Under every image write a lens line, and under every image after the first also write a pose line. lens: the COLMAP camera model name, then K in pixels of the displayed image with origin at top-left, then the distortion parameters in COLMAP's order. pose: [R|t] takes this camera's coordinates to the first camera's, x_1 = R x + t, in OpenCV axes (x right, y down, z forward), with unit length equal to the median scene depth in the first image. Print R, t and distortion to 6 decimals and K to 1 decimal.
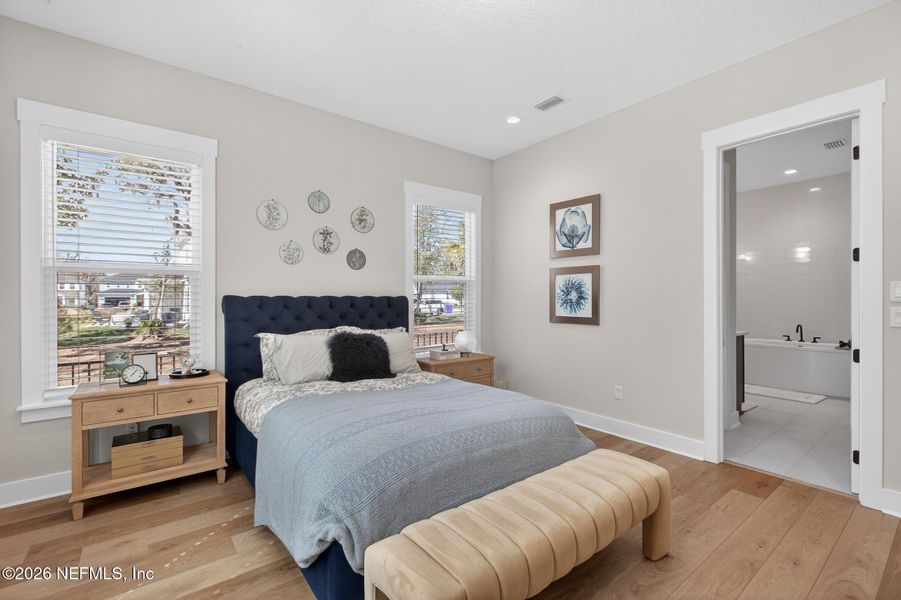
lens RADIAL K [[406.1, 0, 442.2], [0, 406.1, 298.9], [0, 0, 1]] dist [0.006540, 0.000815]
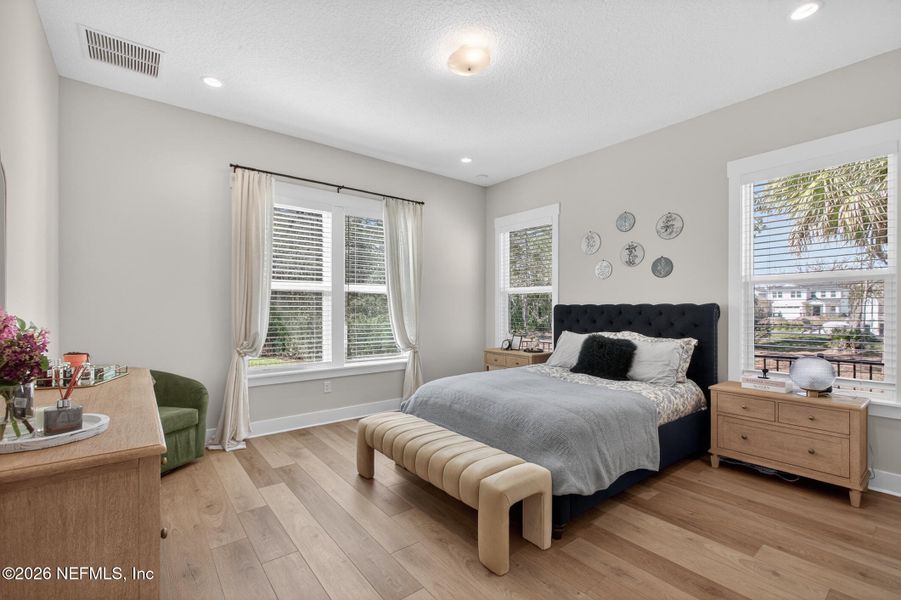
lens RADIAL K [[406.1, 0, 444.5], [0, 406.1, 306.7], [0, 0, 1]] dist [0.006540, 0.000815]
pose [[-0.014847, 0.000409, -0.999890, 0.781342], [0.000141, 1.000000, 0.000407, -0.000525], [0.999890, -0.000135, -0.014847, 0.467169]]
